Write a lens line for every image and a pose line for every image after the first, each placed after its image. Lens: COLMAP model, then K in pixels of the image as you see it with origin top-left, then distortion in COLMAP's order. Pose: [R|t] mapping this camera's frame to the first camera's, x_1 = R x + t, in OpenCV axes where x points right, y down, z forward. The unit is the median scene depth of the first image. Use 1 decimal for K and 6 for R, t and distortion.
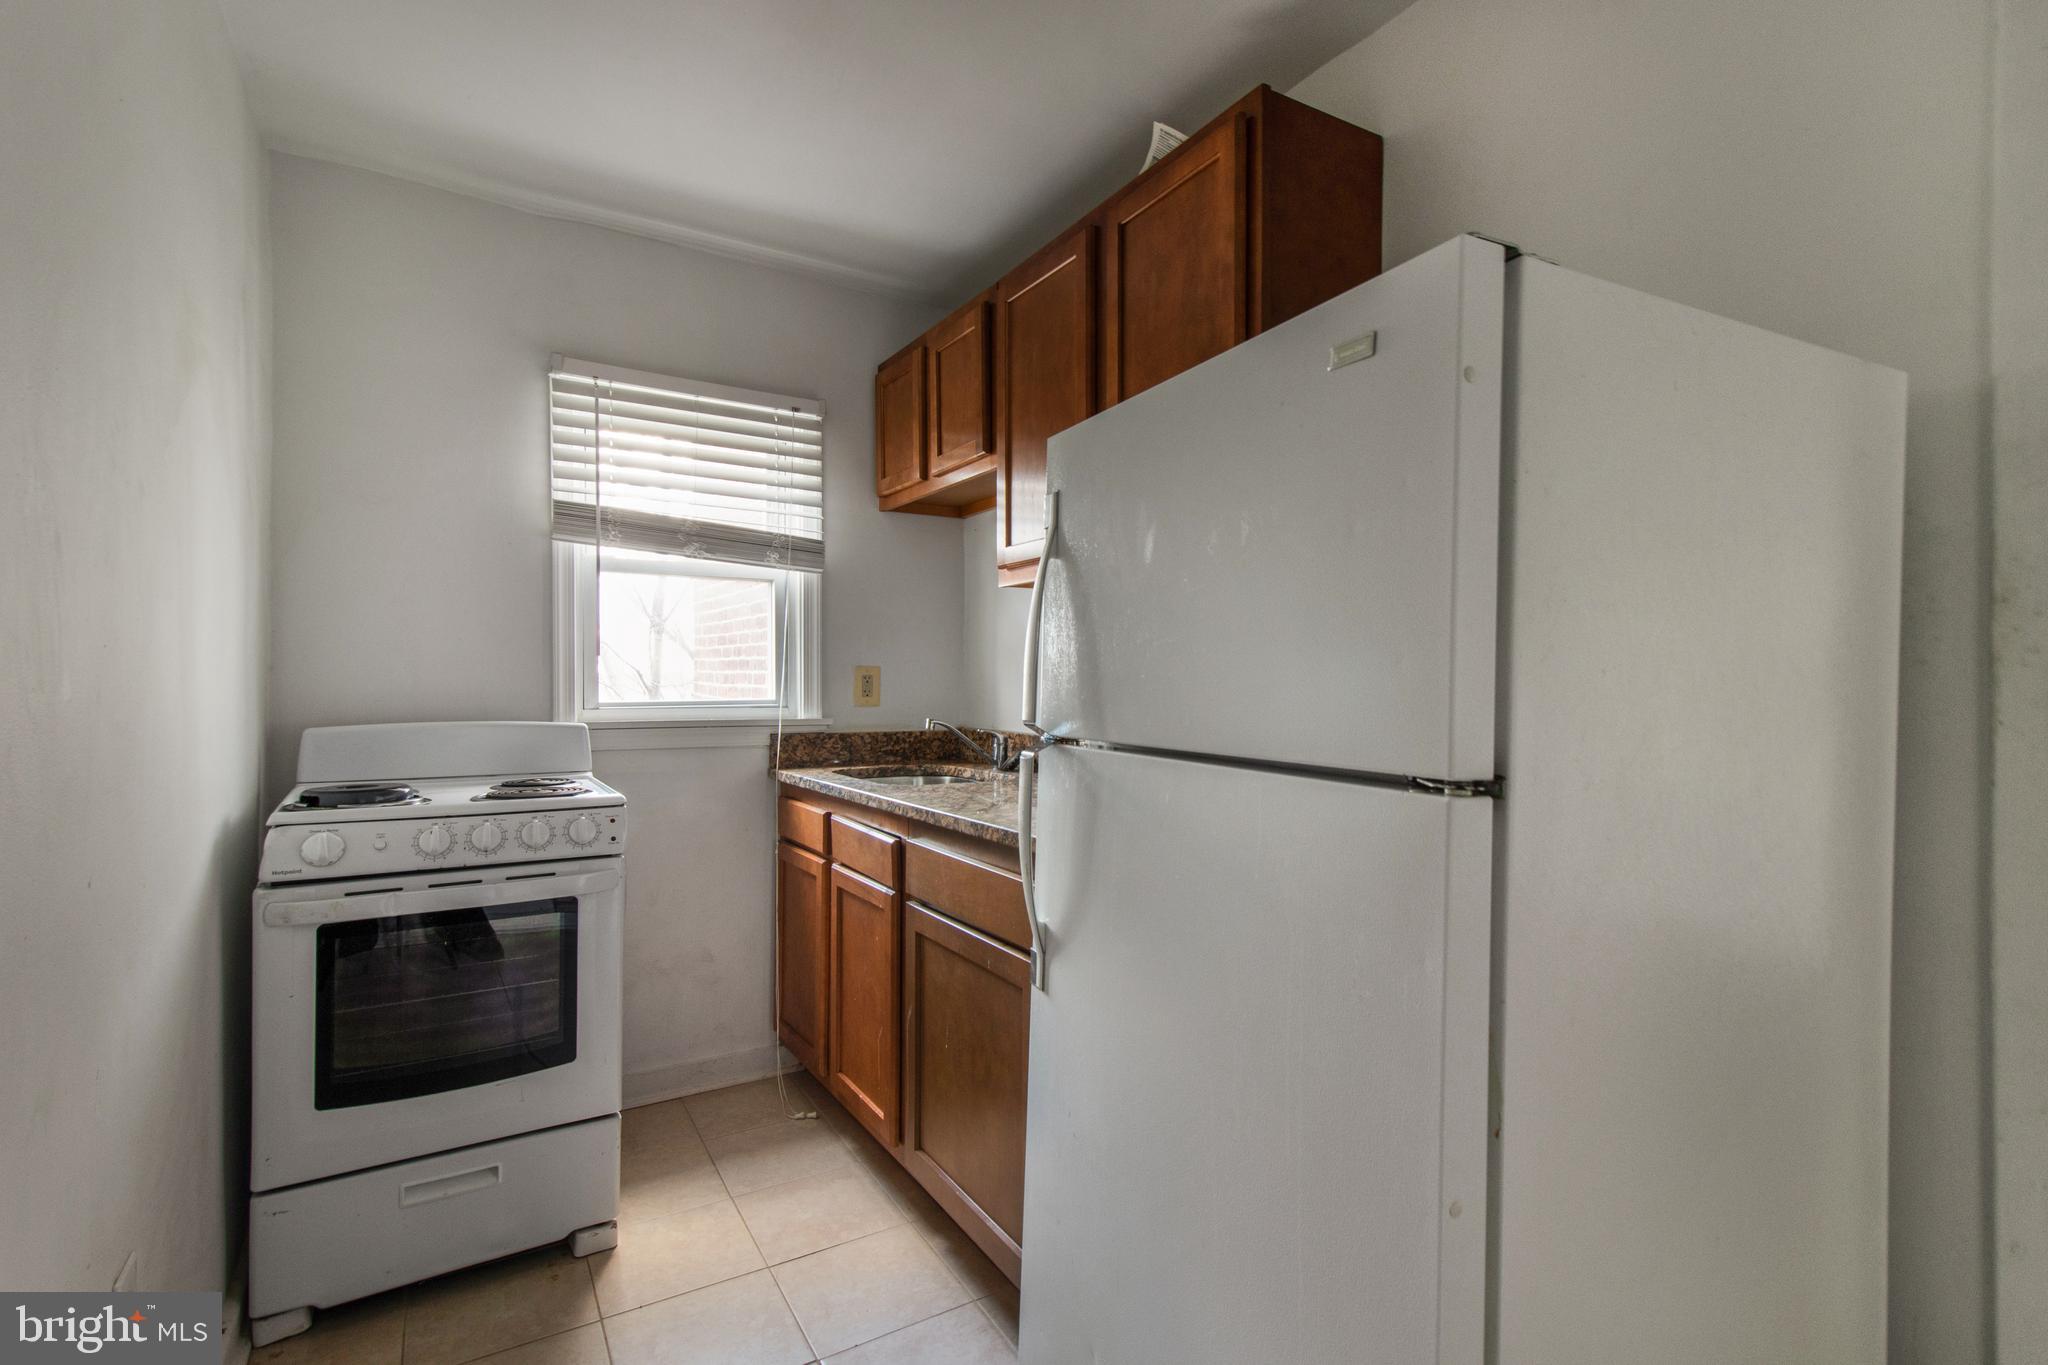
lens RADIAL K [[949.4, 0, 1027.8], [0, 949.4, 686.7], [0, 0, 1]] dist [-0.000883, -0.000139]
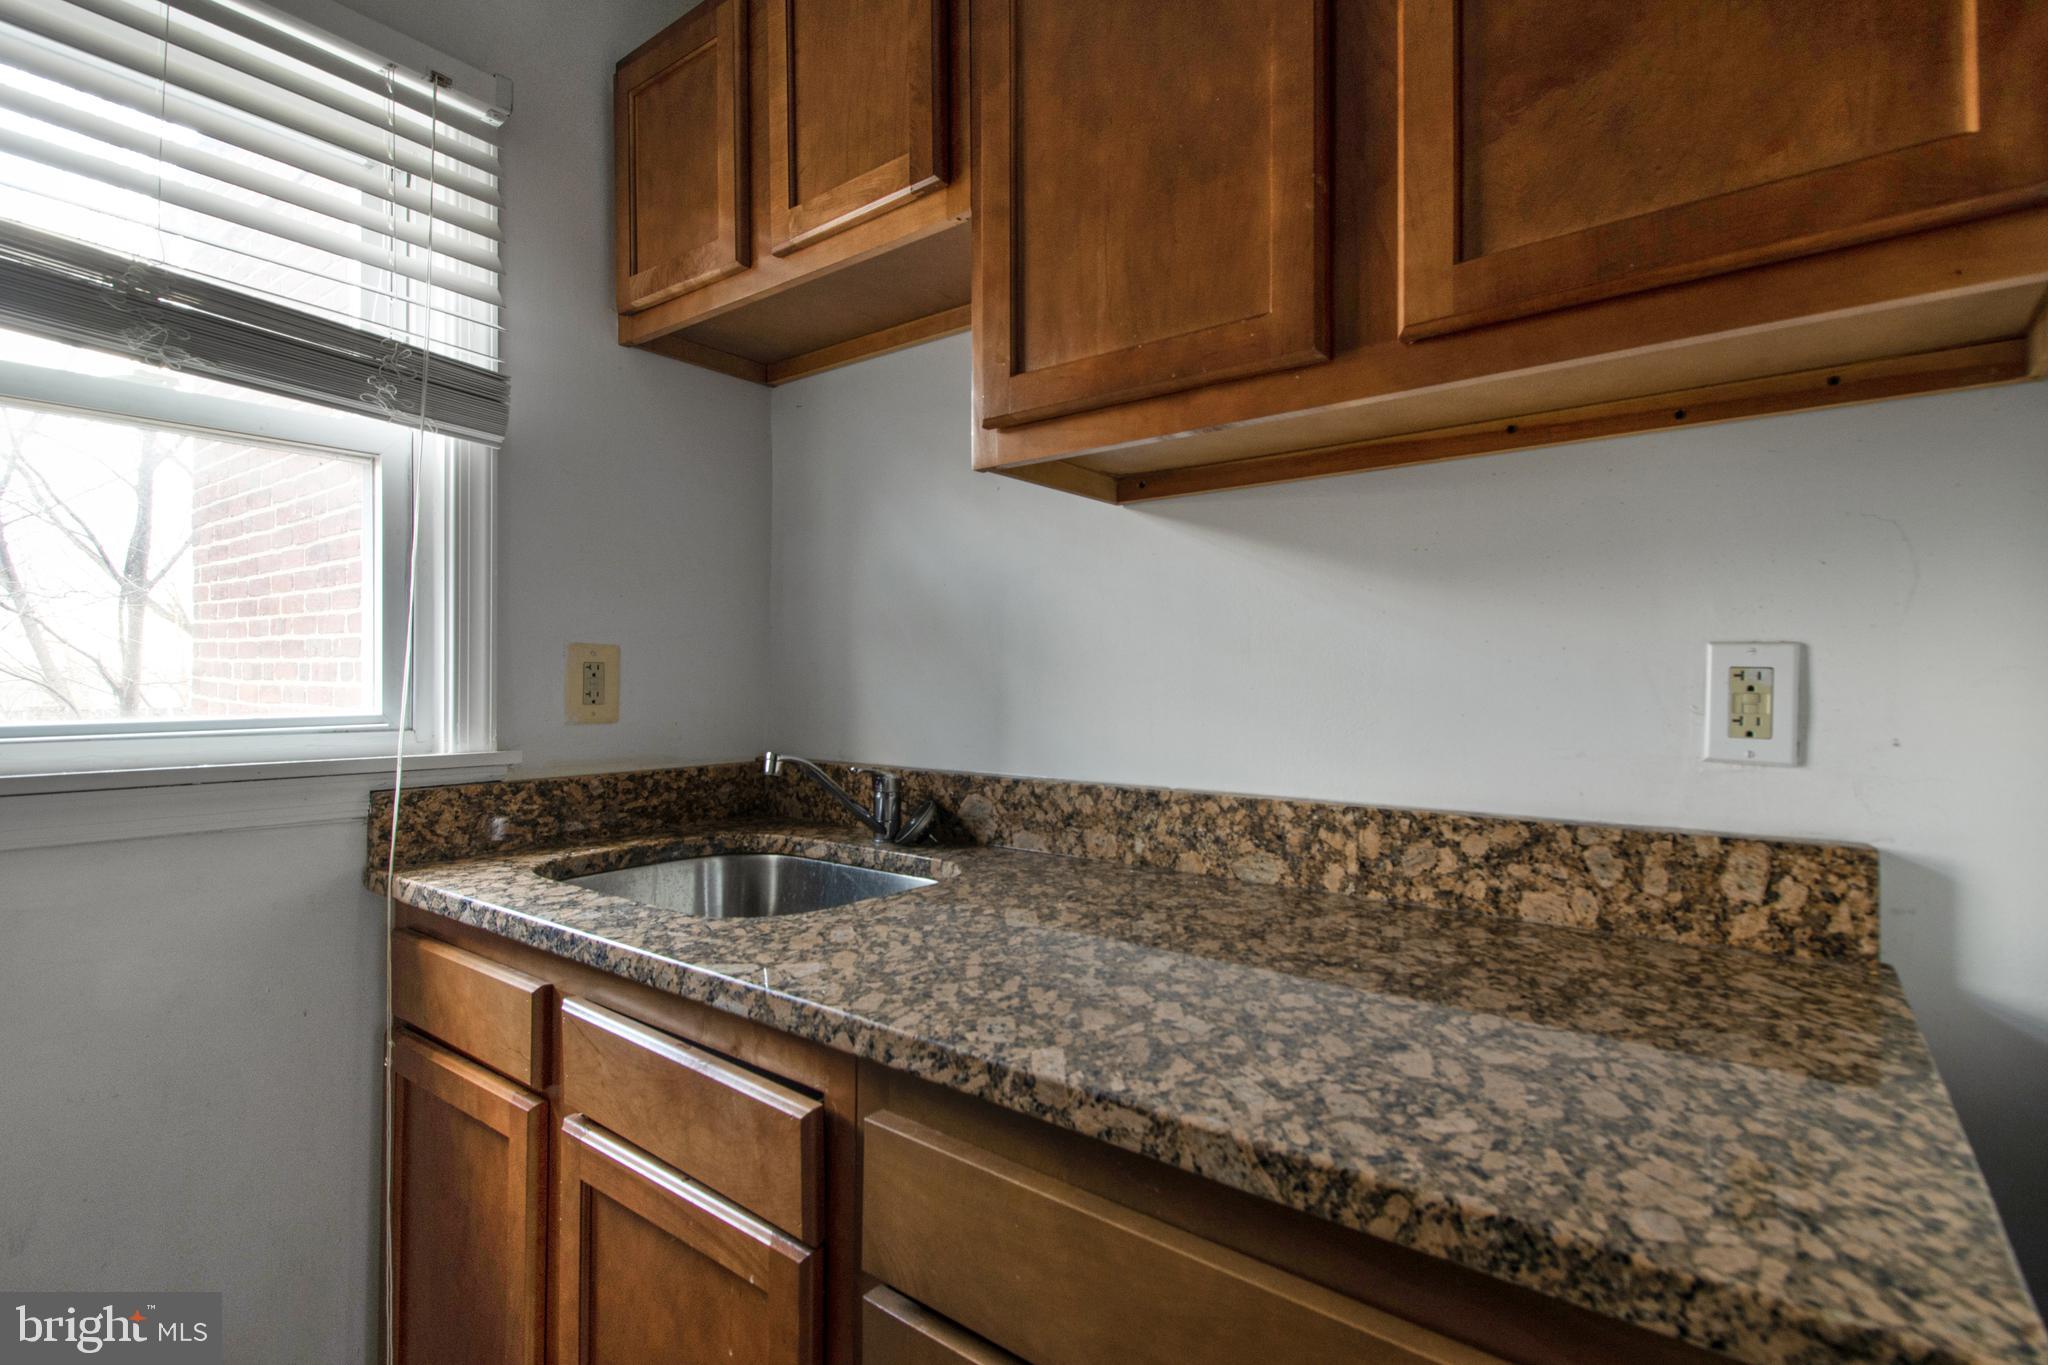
lens RADIAL K [[970.4, 0, 1049.5], [0, 970.4, 677.8], [0, 0, 1]] dist [0.053379, -0.047588]
pose [[0.932998, 0.001488, 0.359880, -0.138660], [0.000789, 0.999981, -0.006181, -0.000537], [-0.359882, 0.006050, 0.932978, 0.449227]]
